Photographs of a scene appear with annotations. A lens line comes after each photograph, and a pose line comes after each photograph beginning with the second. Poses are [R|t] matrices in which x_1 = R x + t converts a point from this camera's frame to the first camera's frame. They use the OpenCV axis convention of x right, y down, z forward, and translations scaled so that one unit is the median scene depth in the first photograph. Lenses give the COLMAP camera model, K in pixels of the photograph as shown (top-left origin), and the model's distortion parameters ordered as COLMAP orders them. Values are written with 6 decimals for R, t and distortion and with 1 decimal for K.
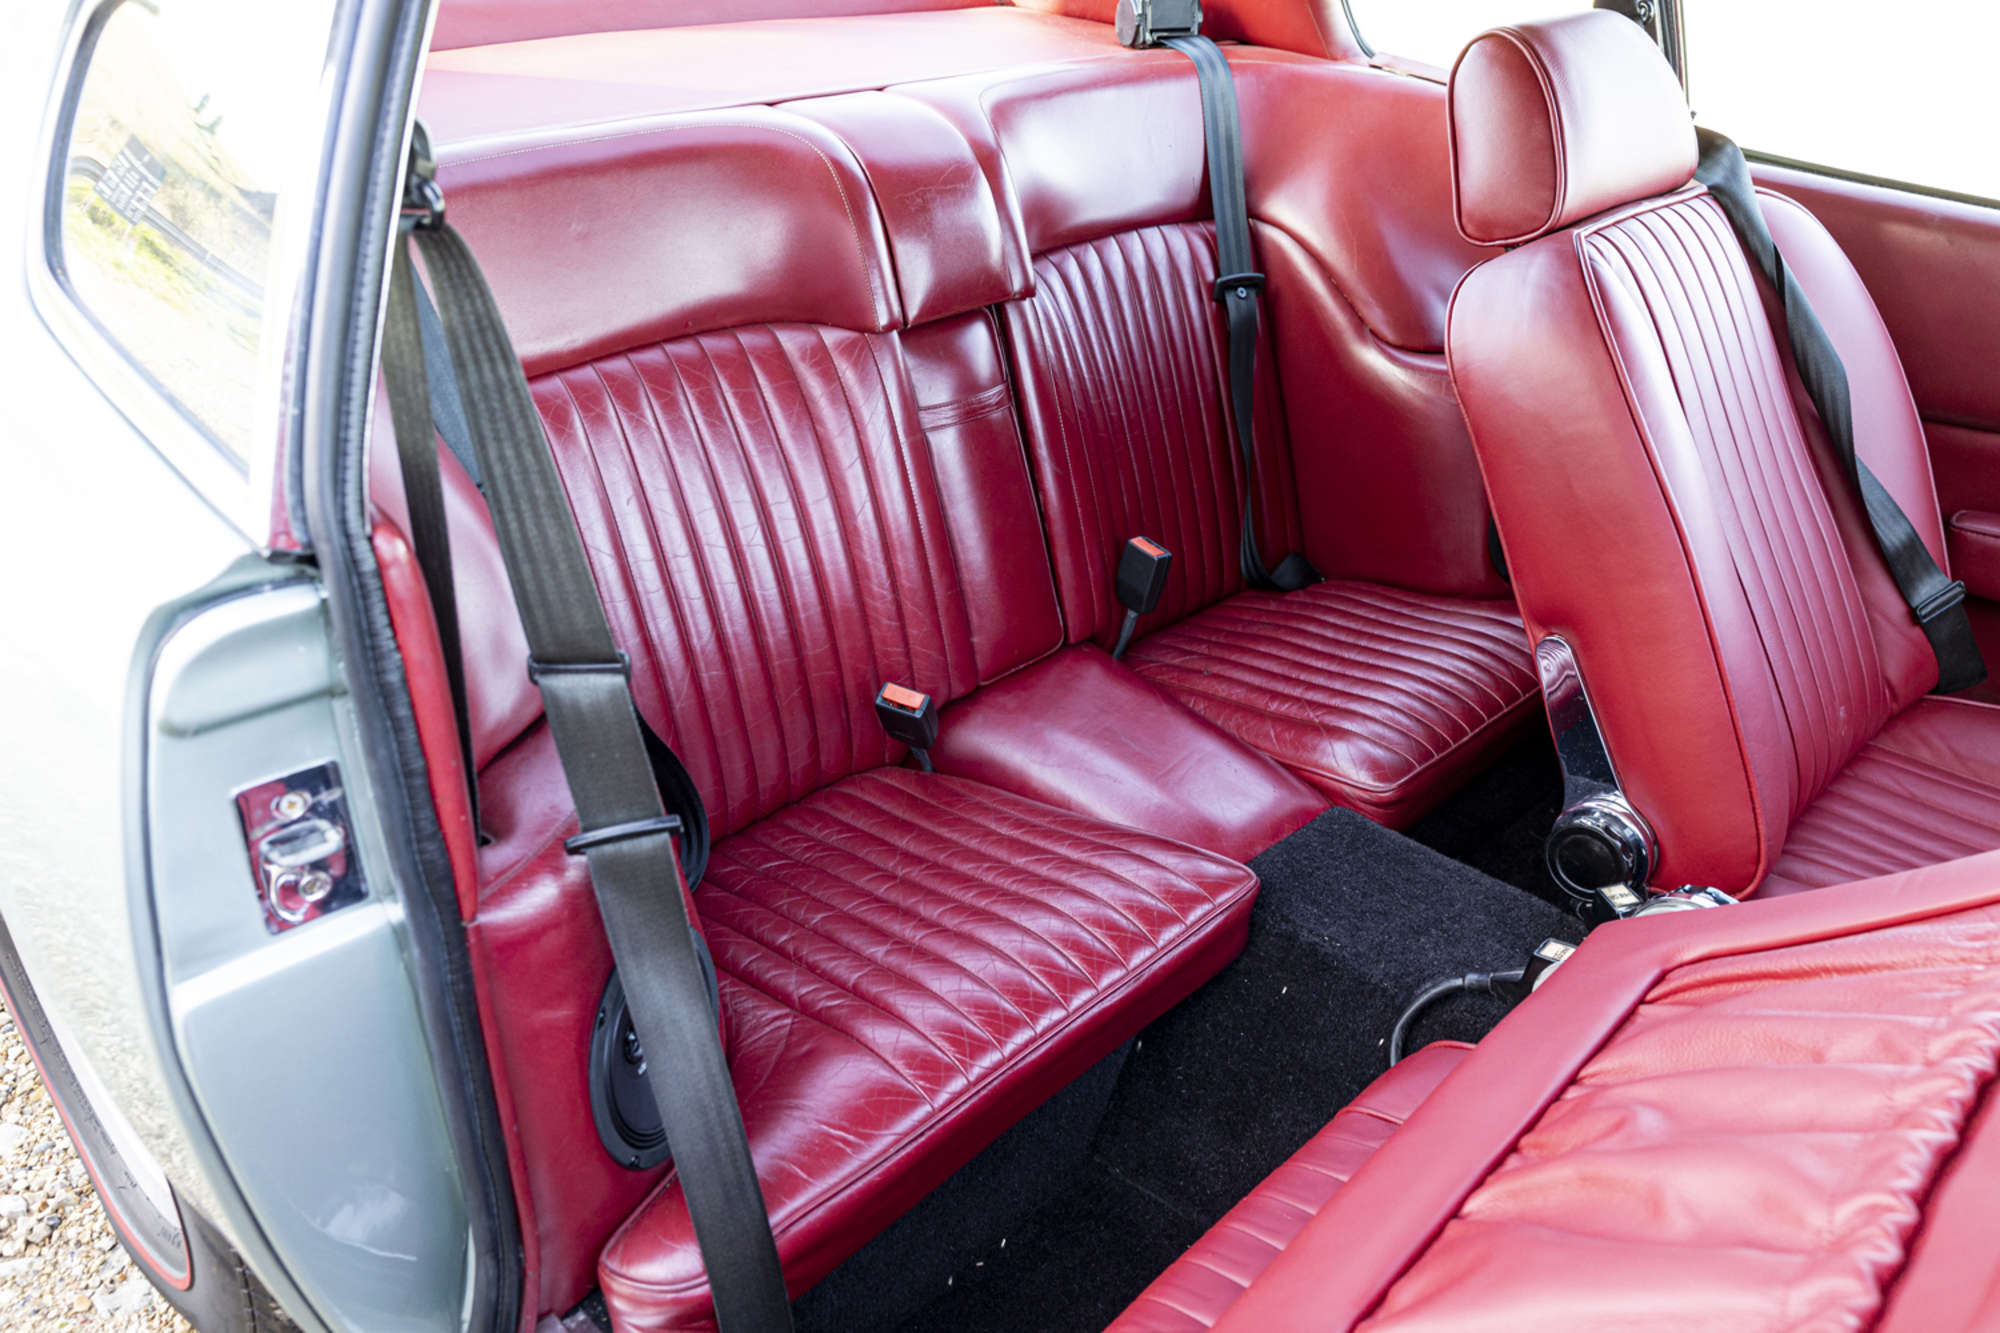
lens RADIAL K [[1594.4, 0, 1000.0], [0, 1594.4, 666.5], [0, 0, 1]] dist [0.002264, 0.001831]
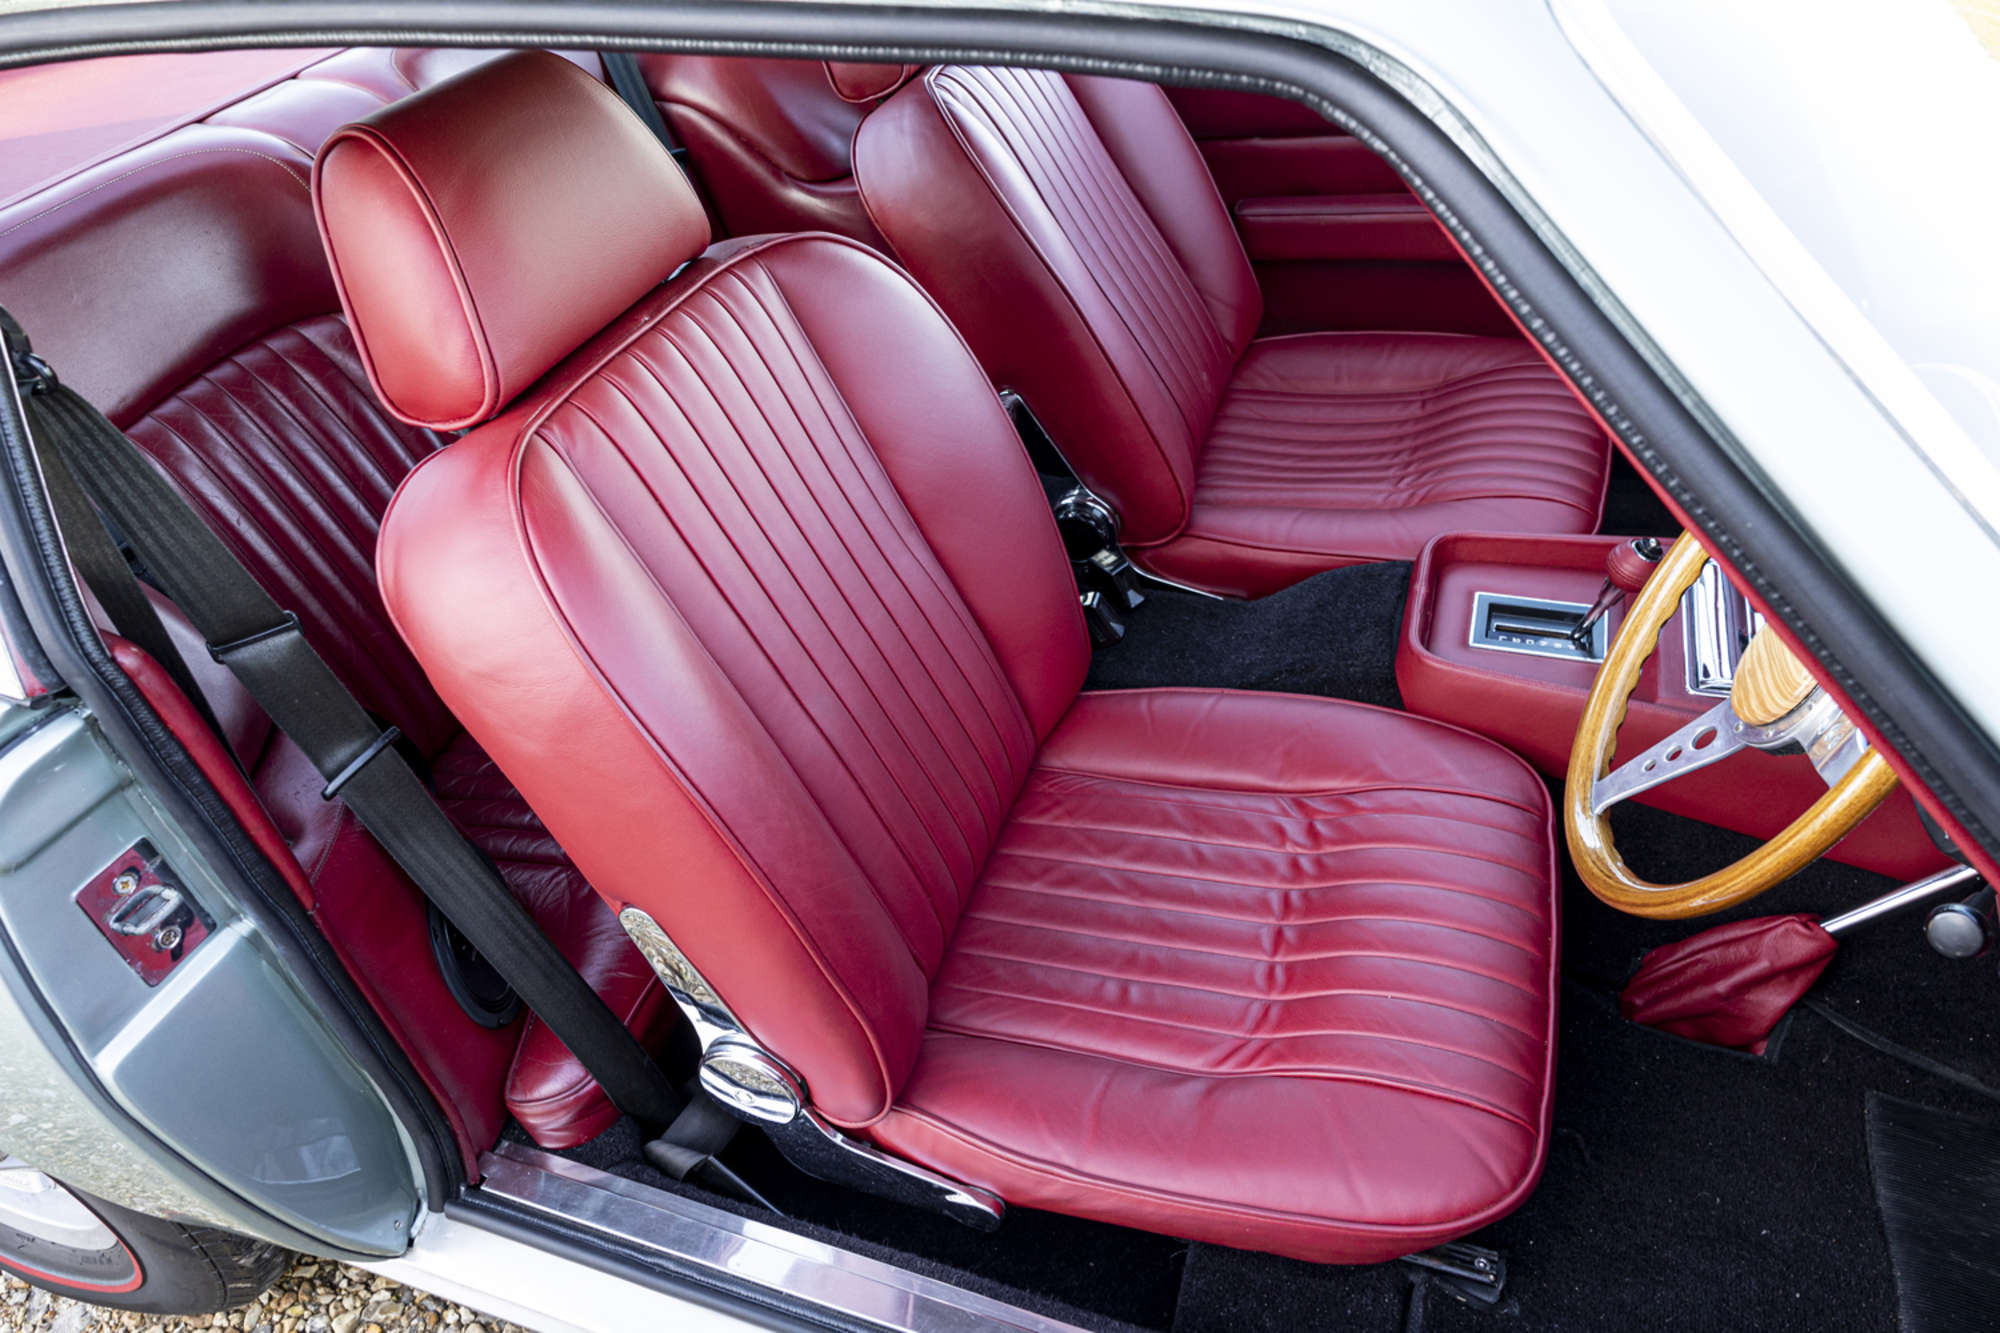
lens RADIAL K [[1360.5, 0, 1000.0], [0, 1360.5, 666.5], [0, 0, 1]] dist [0.044038, 0.000564]
pose [[0.896517, -0.356430, 0.263086, -0.047882], [0.305317, 0.927419, 0.216043, -0.061880], [-0.320995, -0.113362, 0.940272, -0.120072]]
